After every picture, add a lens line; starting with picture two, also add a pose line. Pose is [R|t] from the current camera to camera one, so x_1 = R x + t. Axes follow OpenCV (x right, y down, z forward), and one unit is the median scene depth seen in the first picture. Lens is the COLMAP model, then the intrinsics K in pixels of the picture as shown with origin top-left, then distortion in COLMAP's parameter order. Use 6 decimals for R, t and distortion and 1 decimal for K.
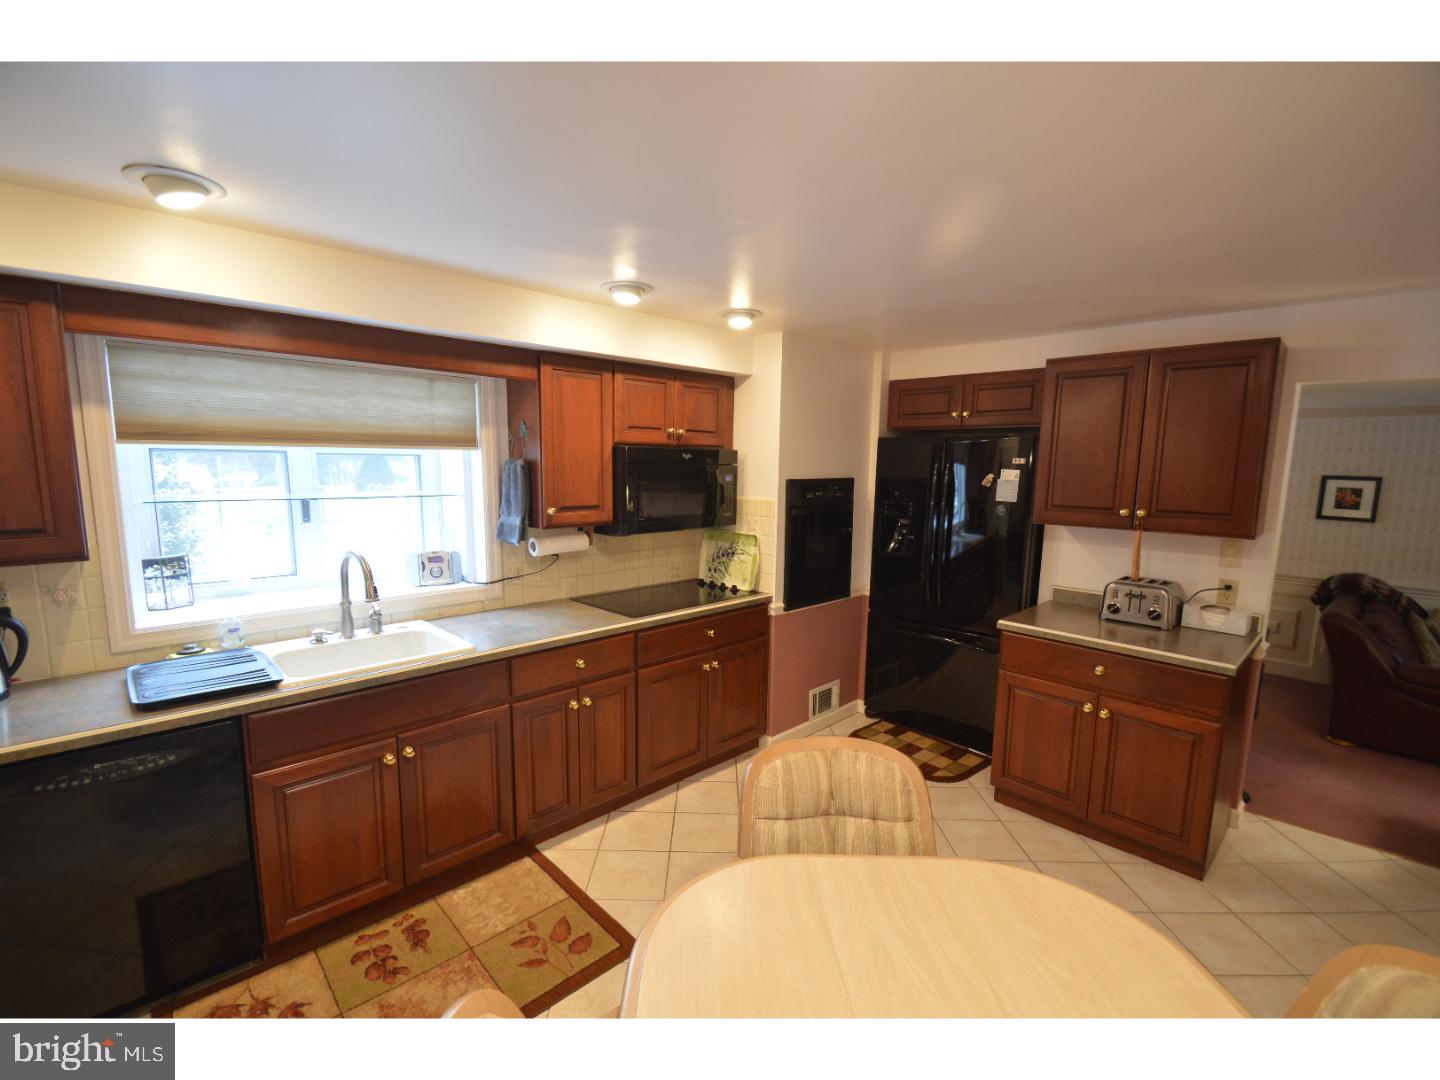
lens RADIAL K [[640.0, 0, 705.9], [0, 640.0, 552.5], [0, 0, 1]] dist [-0.002753, -0.000493]
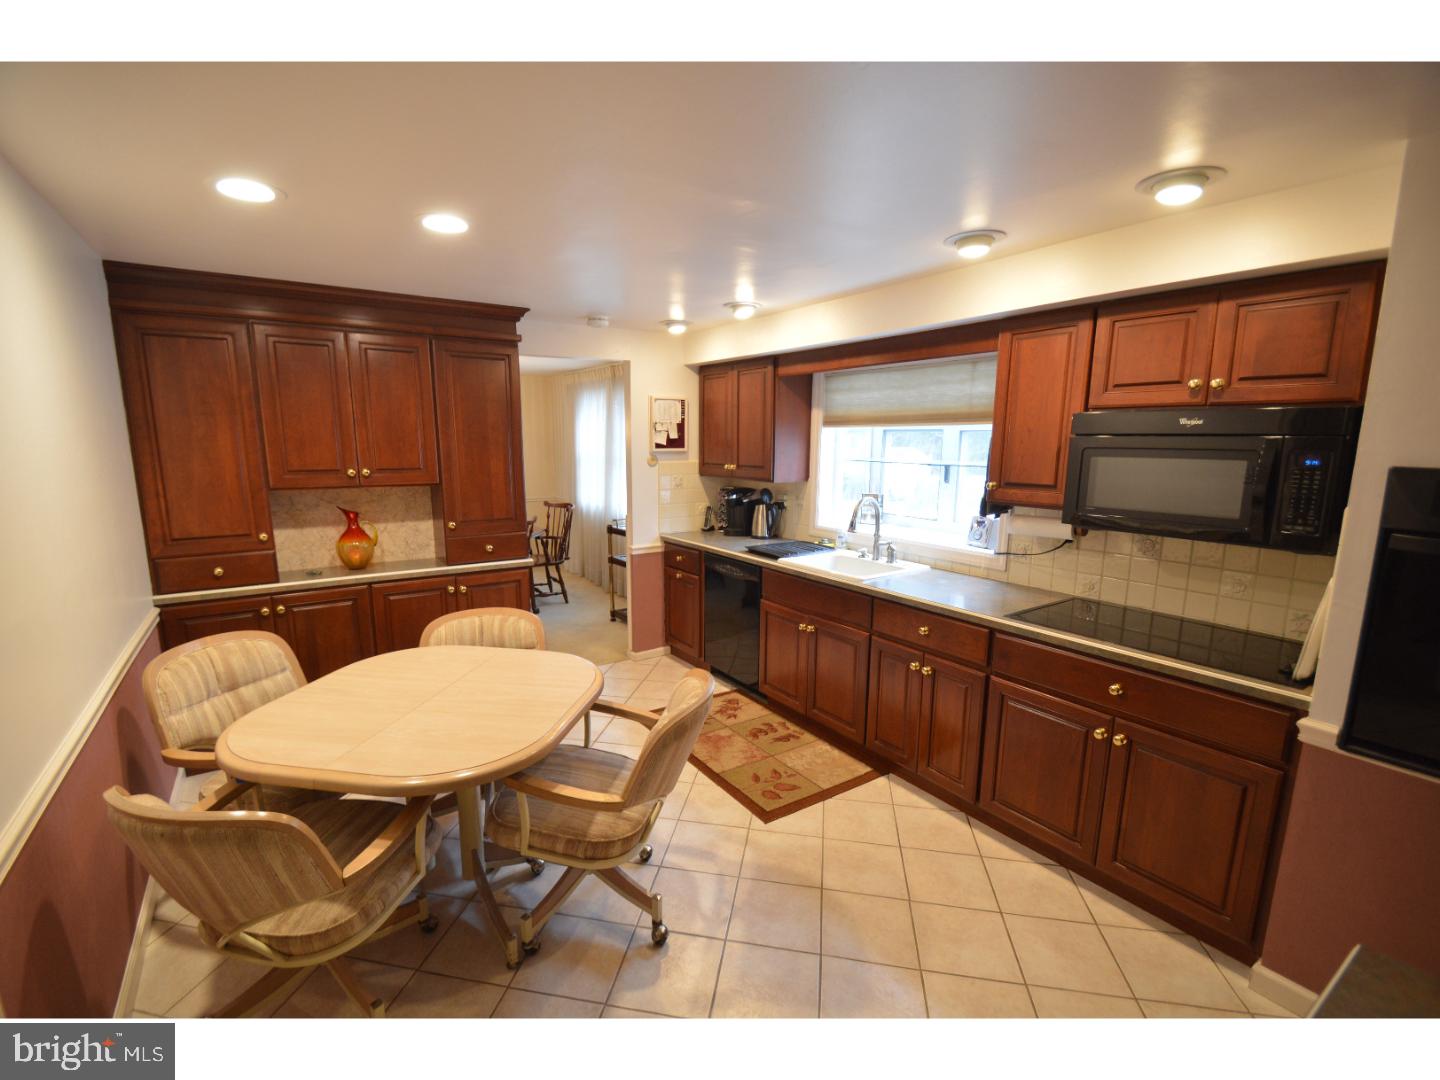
lens RADIAL K [[640.0, 0, 705.9], [0, 640.0, 552.5], [0, 0, 1]] dist [-0.002753, -0.000493]
pose [[-0.177034, 0.163747, -0.970487, 0.753250], [-0.137541, 0.972270, 0.189138, -0.085364], [0.974547, 0.166966, -0.149603, 0.704005]]
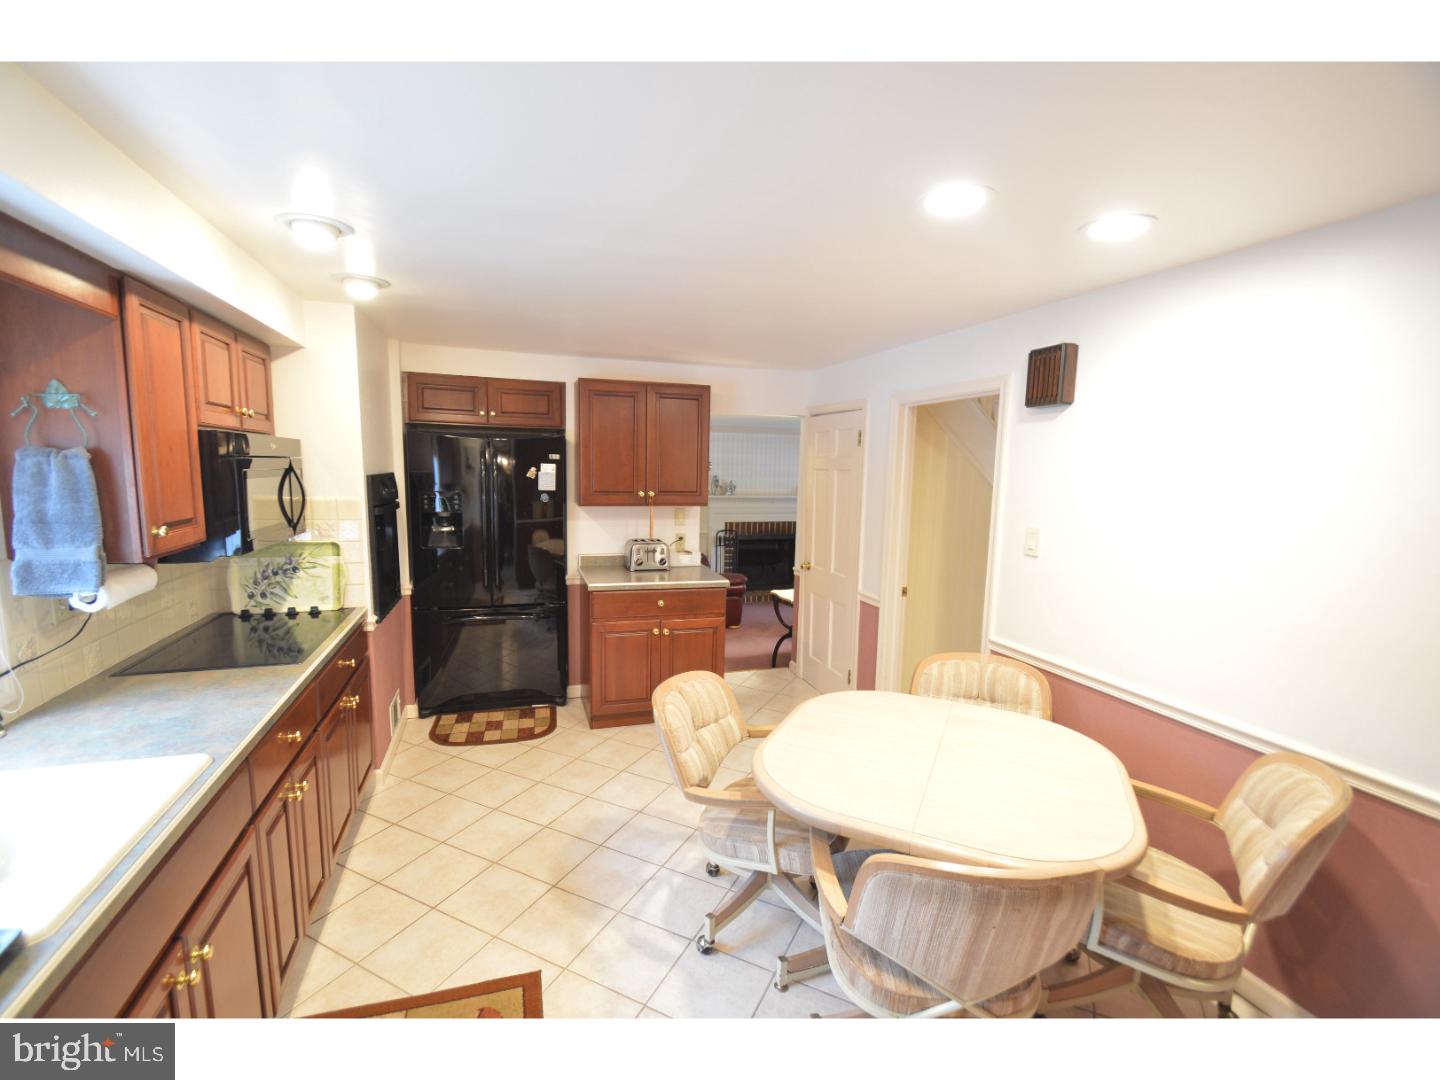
lens RADIAL K [[640.0, 0, 705.9], [0, 640.0, 552.5], [0, 0, 1]] dist [-0.002753, -0.000493]
pose [[0.431355, -0.123957, 0.893626, -0.542829], [0.113135, 0.990129, 0.082733, -0.032781], [-0.895061, 0.065413, 0.441121, 0.230882]]
